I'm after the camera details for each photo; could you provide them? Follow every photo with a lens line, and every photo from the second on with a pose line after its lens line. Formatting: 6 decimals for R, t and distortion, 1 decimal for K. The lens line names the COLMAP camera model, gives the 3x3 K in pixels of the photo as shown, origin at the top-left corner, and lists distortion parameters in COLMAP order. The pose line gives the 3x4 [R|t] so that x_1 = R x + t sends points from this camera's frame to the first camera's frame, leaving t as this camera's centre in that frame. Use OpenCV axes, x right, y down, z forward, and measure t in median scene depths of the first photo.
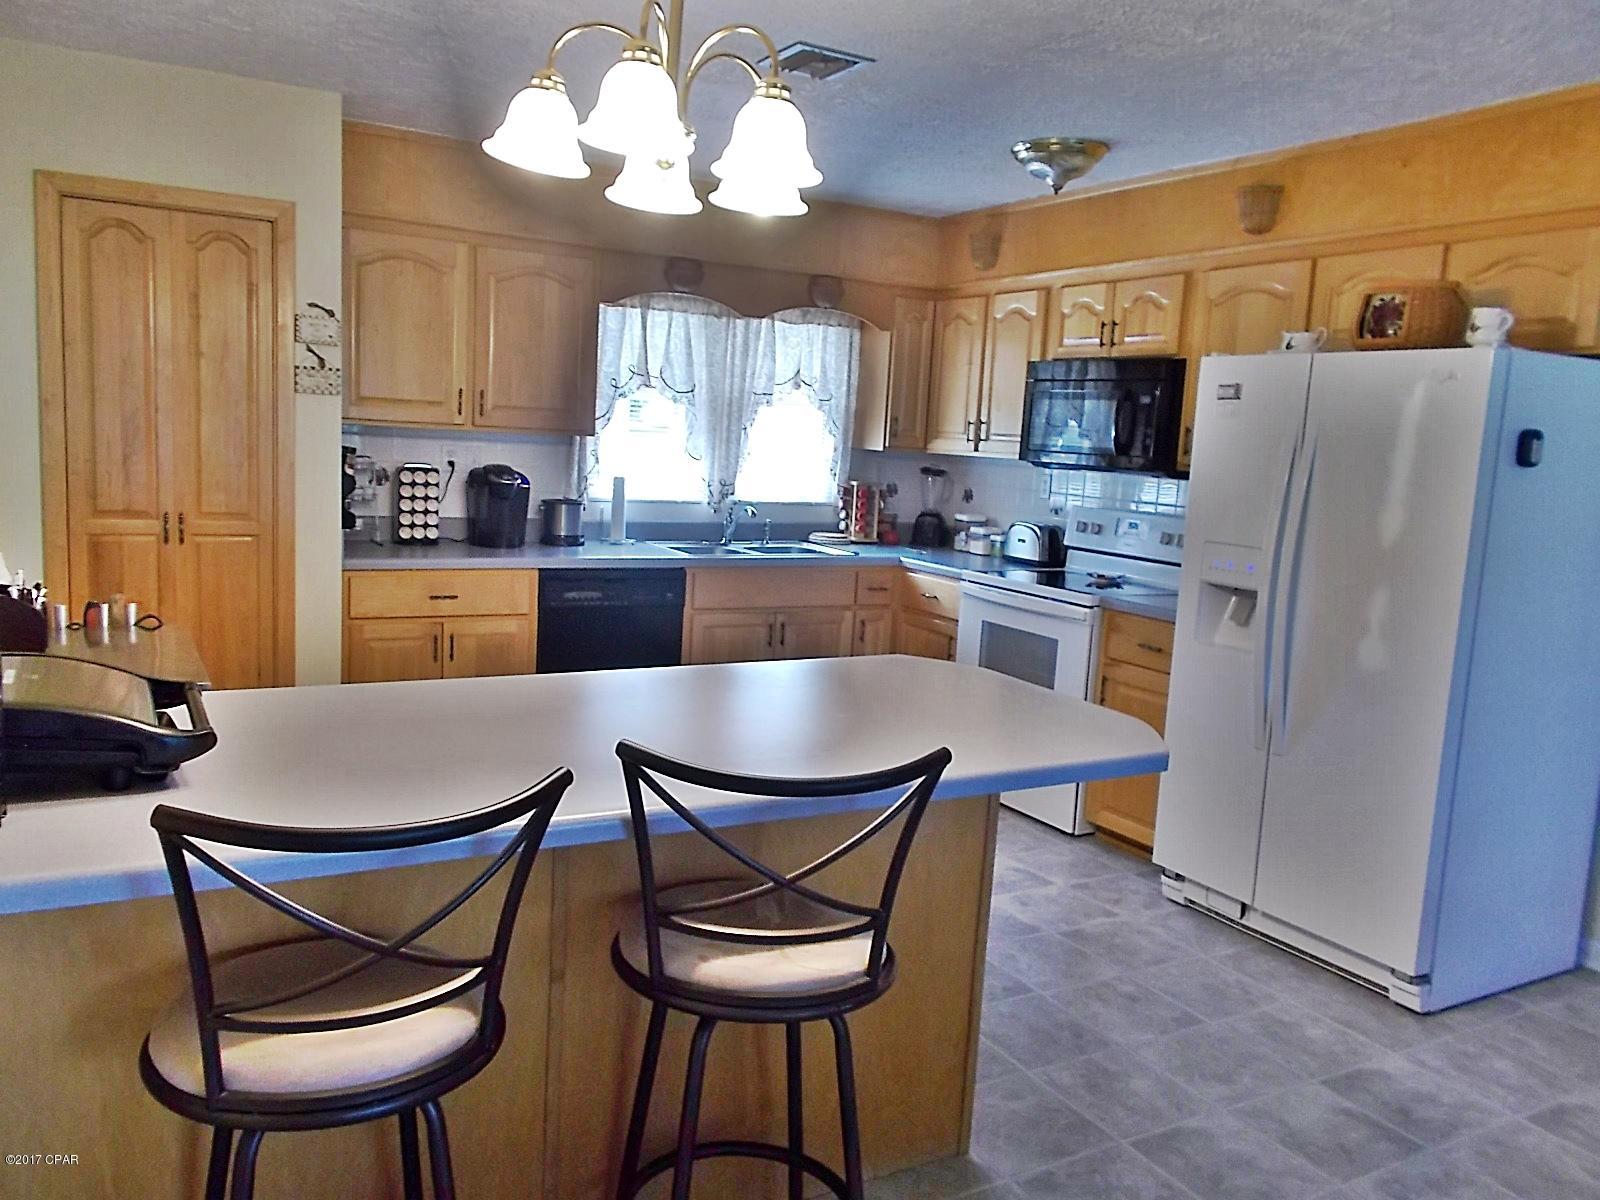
lens RADIAL K [[1227.6, 0, 807.5], [0, 1227.6, 599.2], [0, 0, 1]] dist [0.028962, -0.035001]
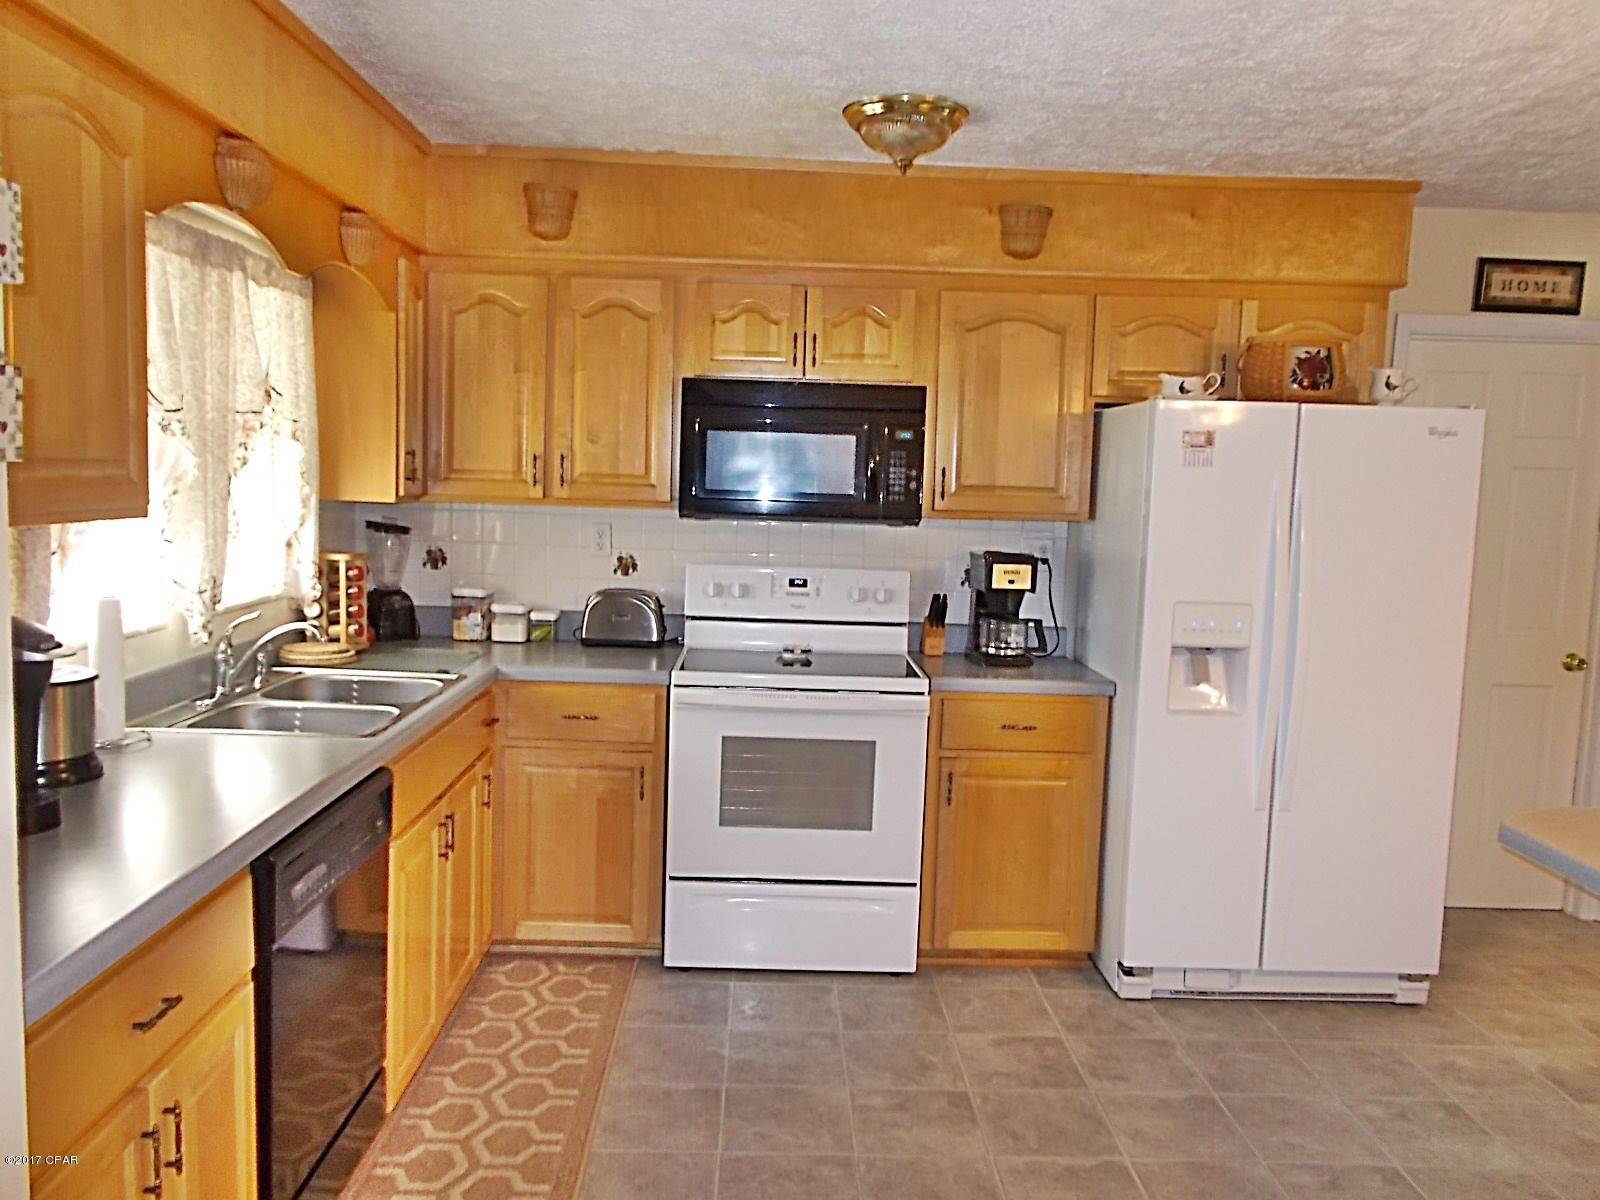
lens RADIAL K [[1227.6, 0, 790.4], [0, 1227.6, 596.2], [0, 0, 1]] dist [0.028962, -0.035001]
pose [[0.484801, -0.122380, 0.866020, -0.415901], [0.112070, 0.990692, 0.077261, -0.105946], [-0.867415, 0.059599, 0.494004, 0.550243]]
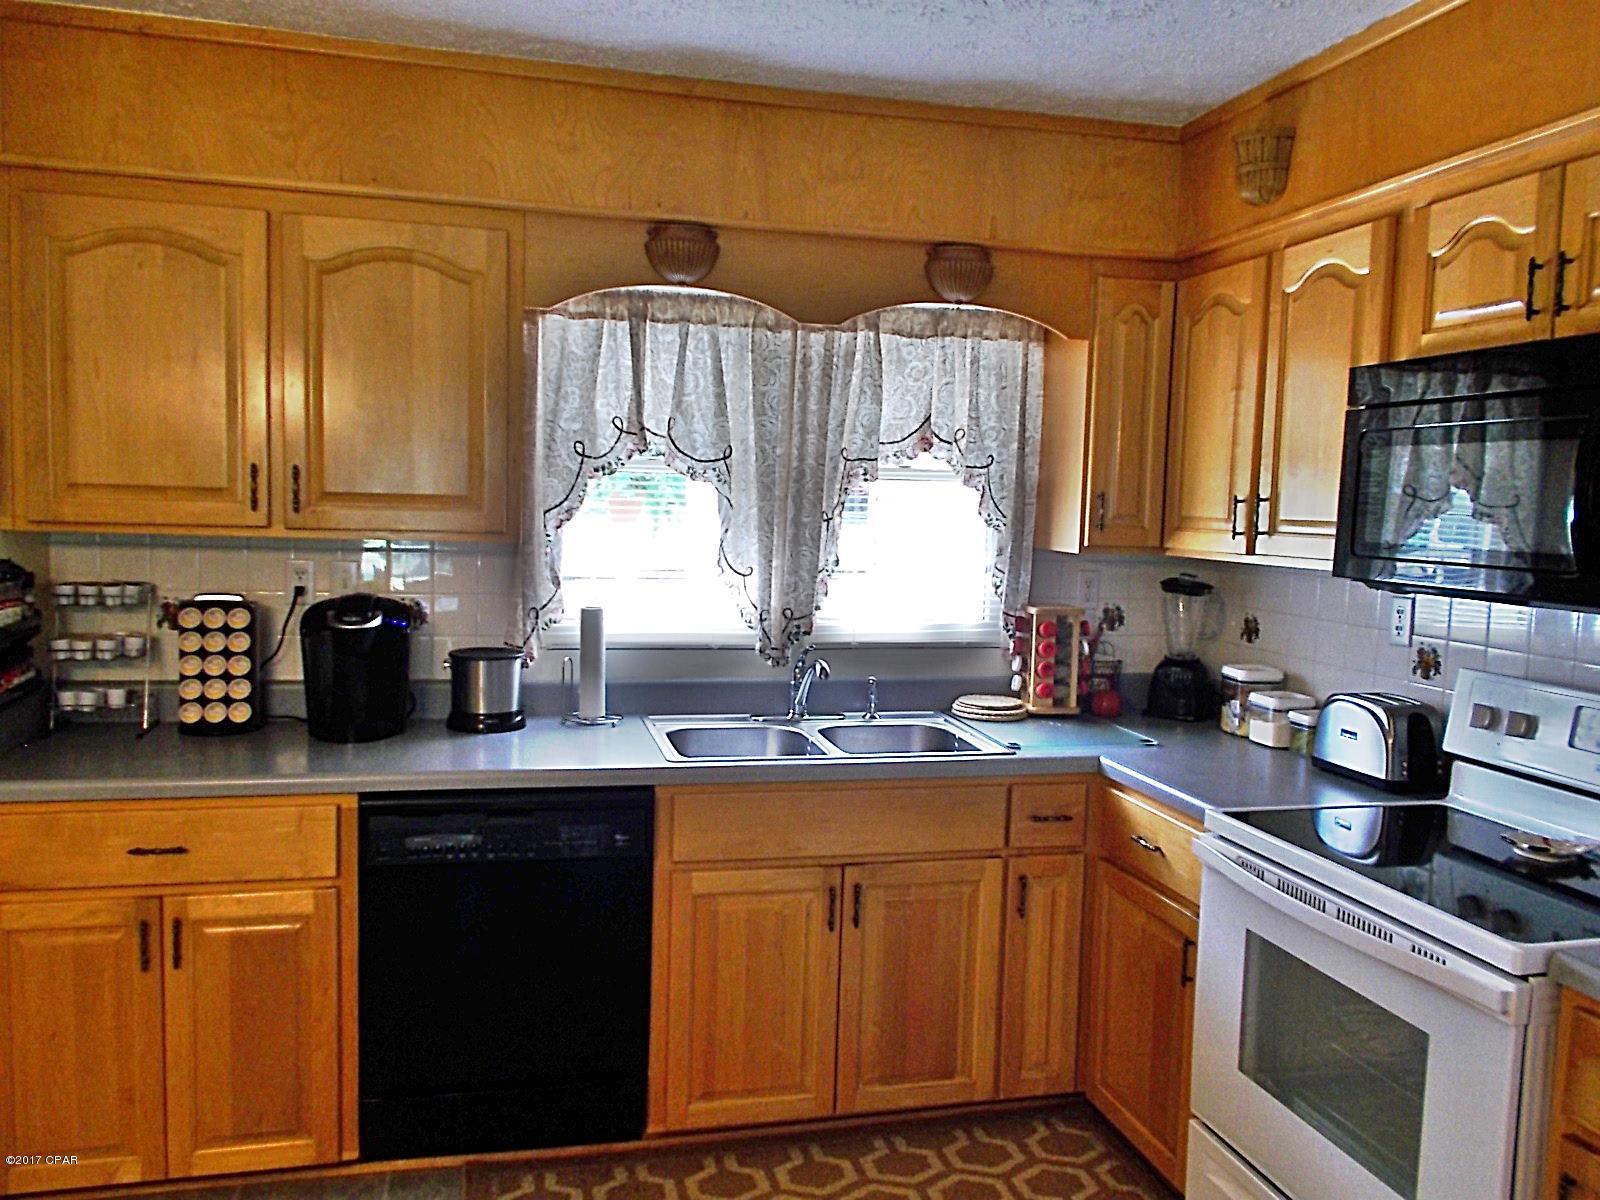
lens RADIAL K [[1227.6, 0, 800.5], [0, 1227.6, 602.2], [0, 0, 1]] dist [0.028962, -0.035001]
pose [[0.960954, -0.003516, -0.276686, 0.100290], [-0.014304, 0.997951, -0.062361, -0.066703], [0.276339, 0.063883, 0.958935, 0.463344]]
